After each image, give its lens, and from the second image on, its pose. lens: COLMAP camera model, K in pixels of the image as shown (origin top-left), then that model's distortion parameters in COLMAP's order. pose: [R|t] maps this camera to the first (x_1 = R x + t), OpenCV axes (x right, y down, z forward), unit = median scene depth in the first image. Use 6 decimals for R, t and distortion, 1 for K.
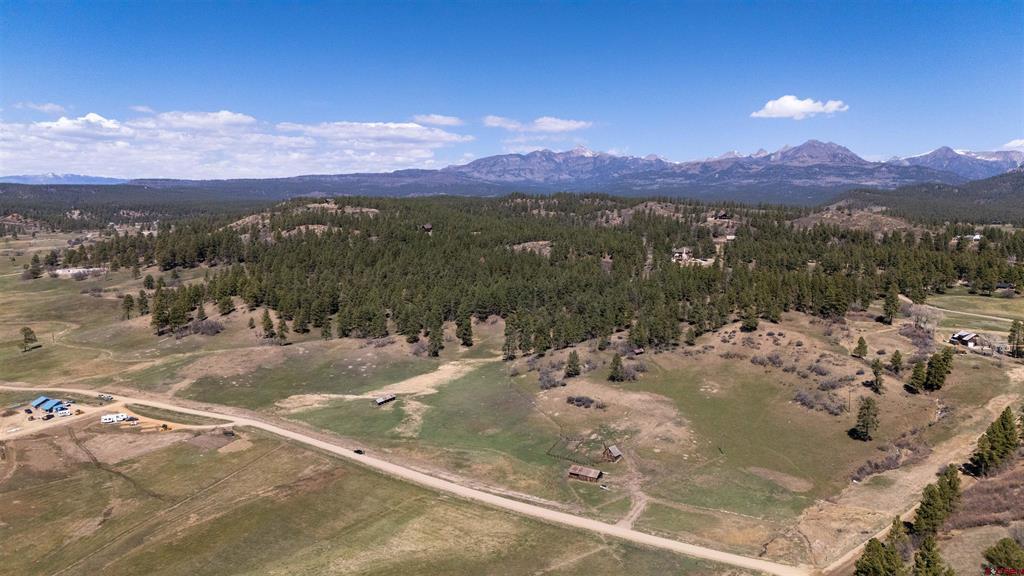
lens RADIAL K [[747.5, 0, 512.5], [0, 747.5, 293.8], [0, 0, 1]] dist [0.082100, -0.087323]
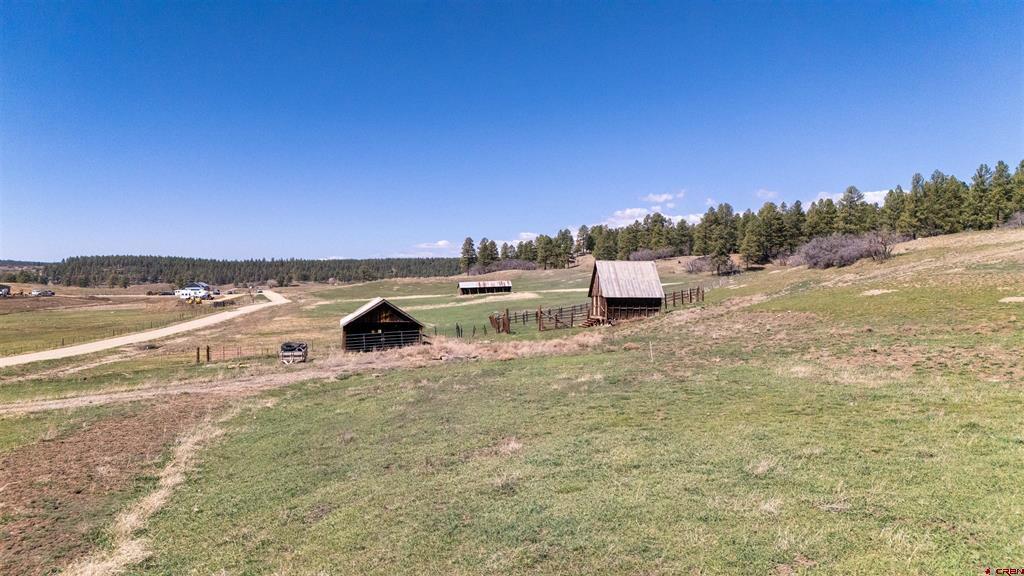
lens RADIAL K [[747.5, 0, 511.1], [0, 747.5, 287.0], [0, 0, 1]] dist [0.082100, -0.087323]
pose [[0.704300, -0.003428, -0.709895, 0.148637], [-0.078874, 0.993419, -0.083050, 0.131343], [0.705508, 0.114484, 0.699394, 0.475164]]
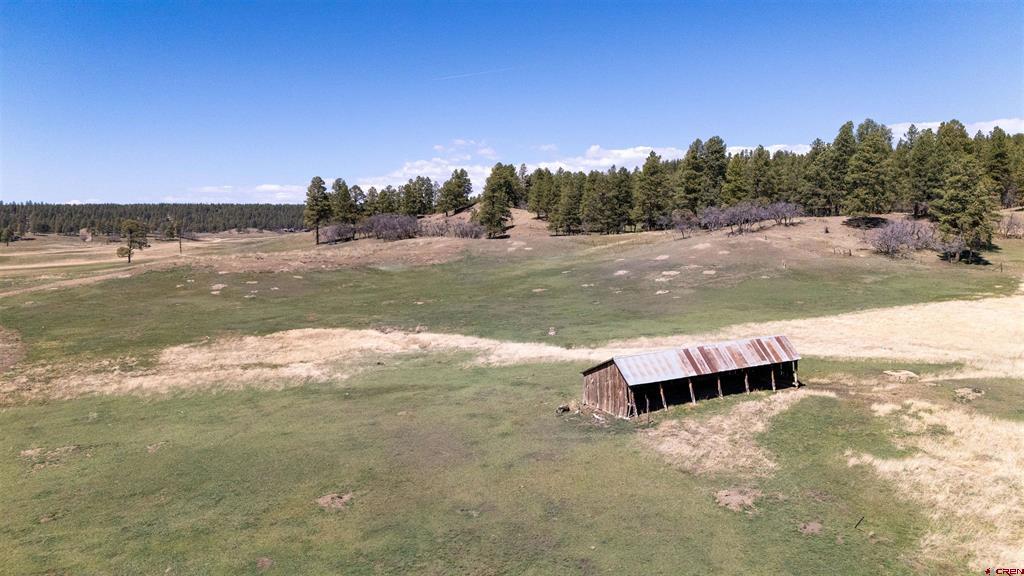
lens RADIAL K [[747.5, 0, 515.1], [0, 747.5, 285.4], [0, 0, 1]] dist [0.082100, -0.087323]
pose [[0.870317, 0.030138, -0.491569, -0.099577], [-0.054029, 0.997944, -0.034474, 0.096310], [0.489520, 0.056562, 0.870156, 0.637198]]
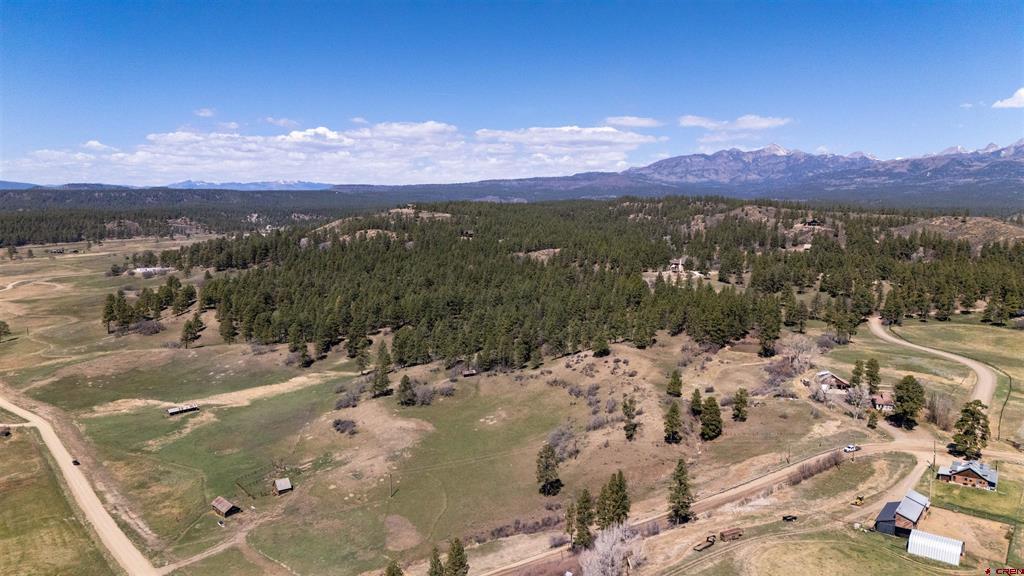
lens RADIAL K [[747.5, 0, 512.2], [0, 747.5, 287.5], [0, 0, 1]] dist [0.082100, -0.087323]
pose [[0.969192, 0.026058, -0.244923, 0.359287], [-0.028855, 0.999553, -0.007836, -0.018639], [0.244609, 0.014662, 0.969511, 0.095172]]
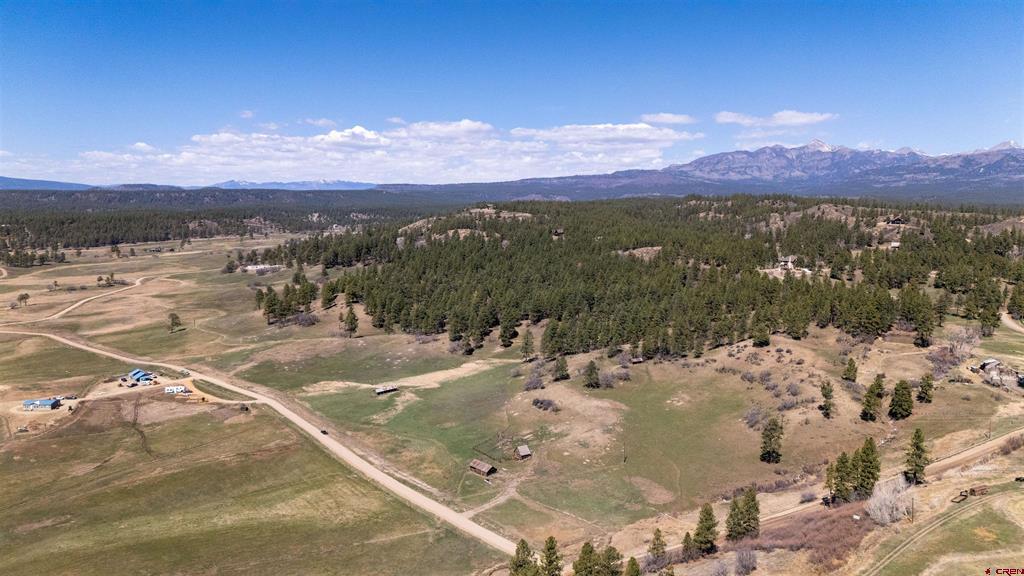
lens RADIAL K [[747.5, 0, 512.3], [0, 747.5, 288.3], [0, 0, 1]] dist [0.082100, -0.087323]
pose [[0.956512, 0.028801, -0.290266, 0.241935], [-0.031024, 0.999514, -0.003059, -0.010213], [0.290037, 0.011931, 0.956941, -0.017122]]
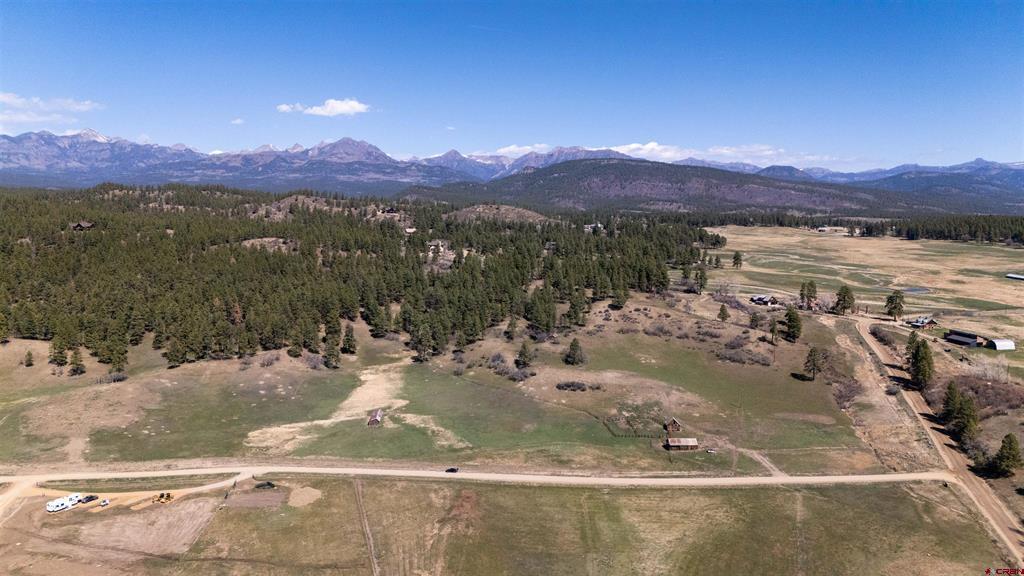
lens RADIAL K [[747.5, 0, 514.5], [0, 747.5, 283.9], [0, 0, 1]] dist [0.082100, -0.087323]
pose [[0.824566, -0.064068, 0.562126, -0.383214], [0.066909, 0.997638, 0.015559, -0.014750], [-0.561795, 0.024781, 0.826905, 0.119939]]
